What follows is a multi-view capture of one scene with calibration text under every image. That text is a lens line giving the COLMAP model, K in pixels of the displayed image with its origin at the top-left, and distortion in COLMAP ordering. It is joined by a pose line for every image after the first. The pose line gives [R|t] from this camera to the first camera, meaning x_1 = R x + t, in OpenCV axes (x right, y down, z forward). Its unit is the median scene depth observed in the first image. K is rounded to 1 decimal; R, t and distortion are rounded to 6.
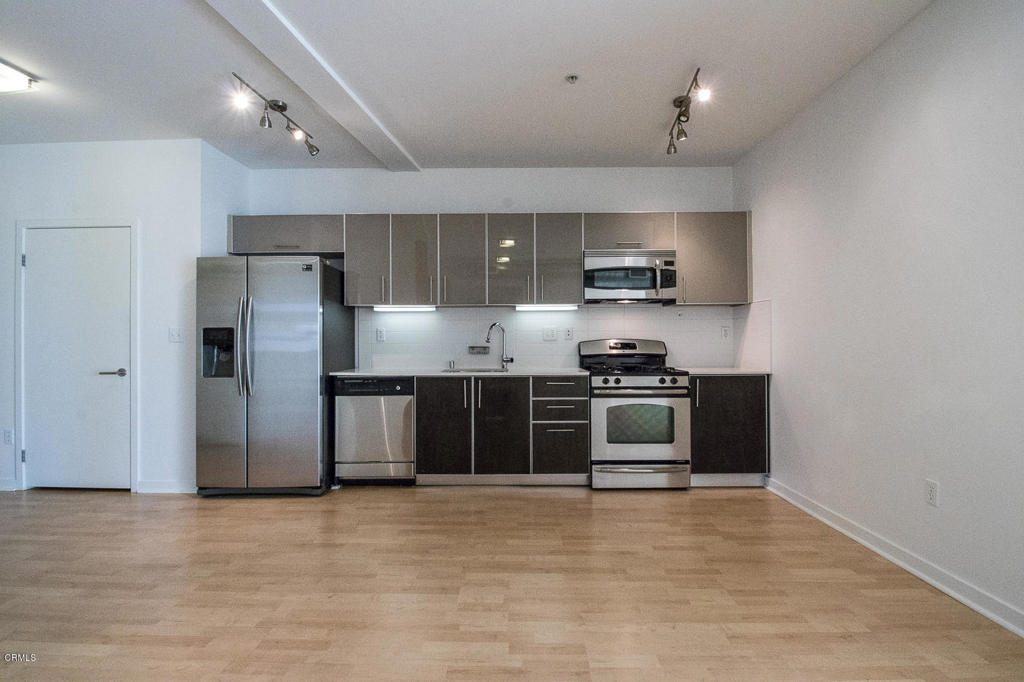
lens RADIAL K [[479.6, 0, 514.8], [0, 479.6, 338.1], [0, 0, 1]] dist [-0.008388, -0.007742]
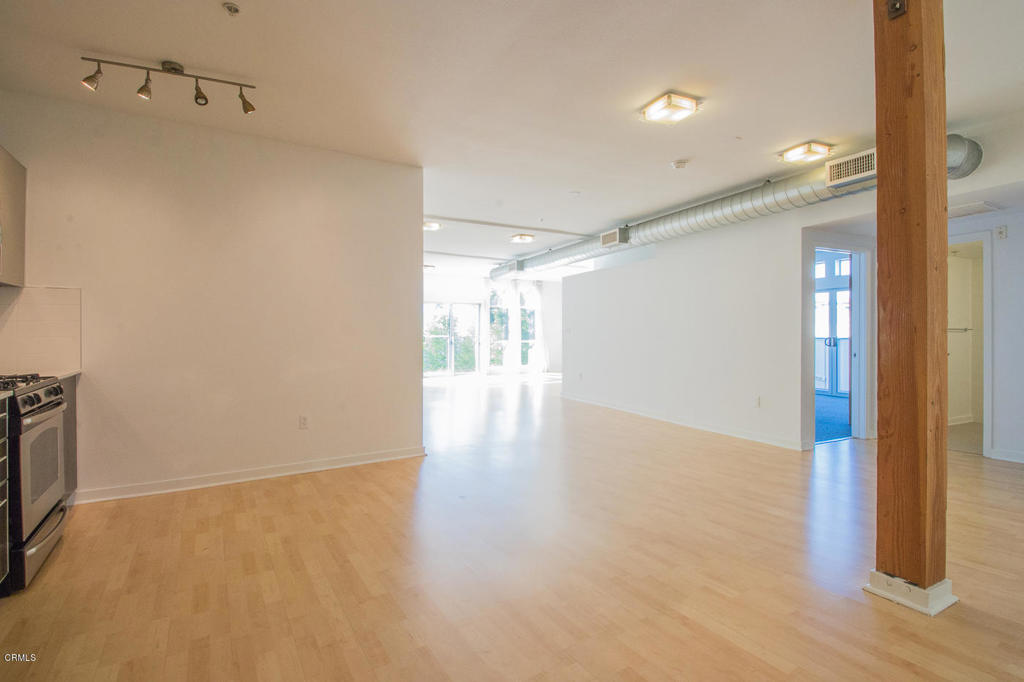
lens RADIAL K [[479.6, 0, 508.0], [0, 479.6, 332.6], [0, 0, 1]] dist [-0.008388, -0.007742]
pose [[-0.537323, 0.004696, 0.843363, -0.623229], [-0.004421, 0.999955, -0.008385, 0.005638], [-0.843365, -0.008234, -0.537278, 0.806179]]
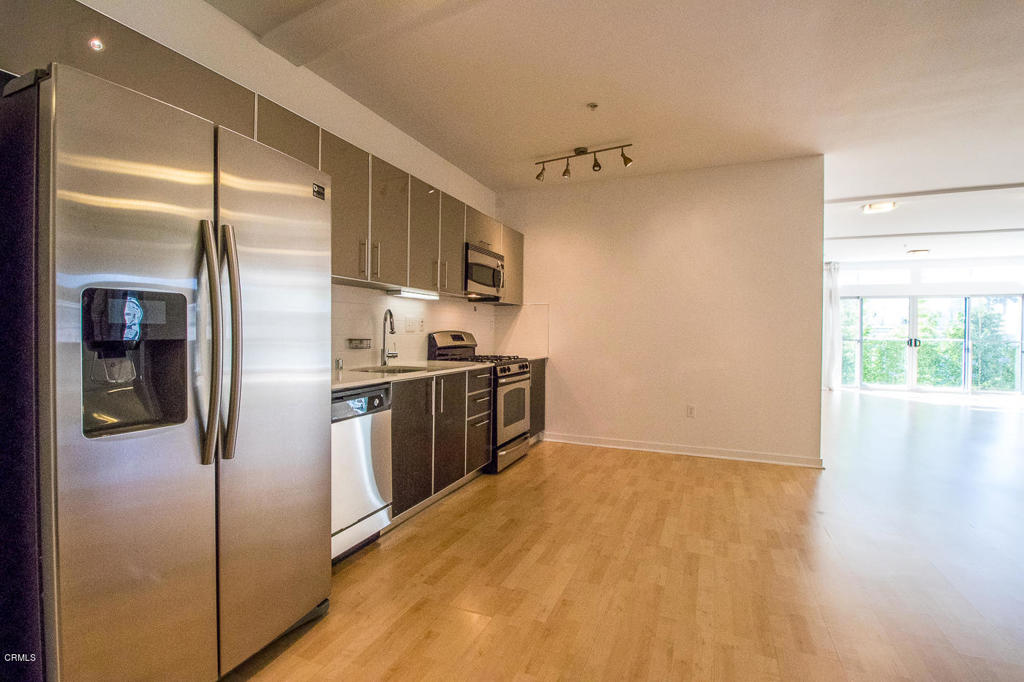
lens RADIAL K [[479.6, 0, 501.4], [0, 479.6, 334.9], [0, 0, 1]] dist [-0.008388, -0.007742]
pose [[0.395340, 0.001473, 0.918534, -0.796461], [-0.017175, 0.999836, 0.005789, 0.003706], [-0.918374, -0.018064, 0.395300, 0.576328]]
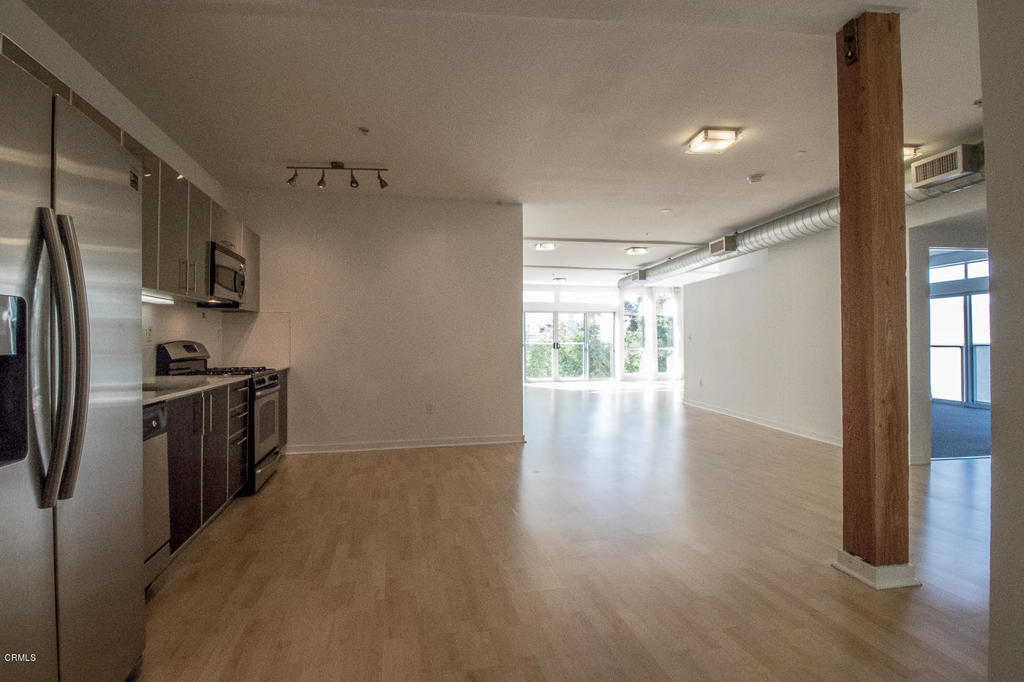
lens RADIAL K [[479.6, 0, 507.8], [0, 479.6, 334.1], [0, 0, 1]] dist [-0.008388, -0.007742]
pose [[-0.233912, 0.017564, 0.972099, -0.906324], [-0.003605, 0.999814, -0.018932, 0.005504], [-0.972251, -0.007933, -0.233805, 0.721916]]
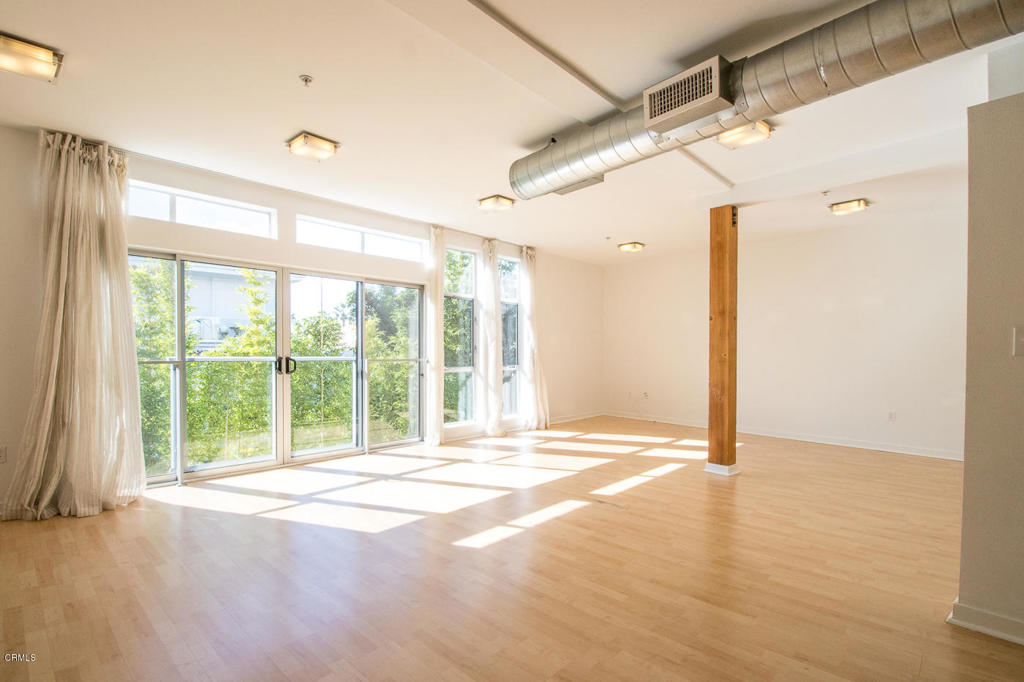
lens RADIAL K [[479.6, 0, 461.7], [0, 479.6, 359.0], [0, 0, 1]] dist [-0.008388, -0.007742]
pose [[-0.702180, -0.005388, 0.711979, 1.376387], [-0.002453, 0.999984, 0.005149, -0.000587], [-0.711995, 0.001869, -0.702182, 0.054990]]
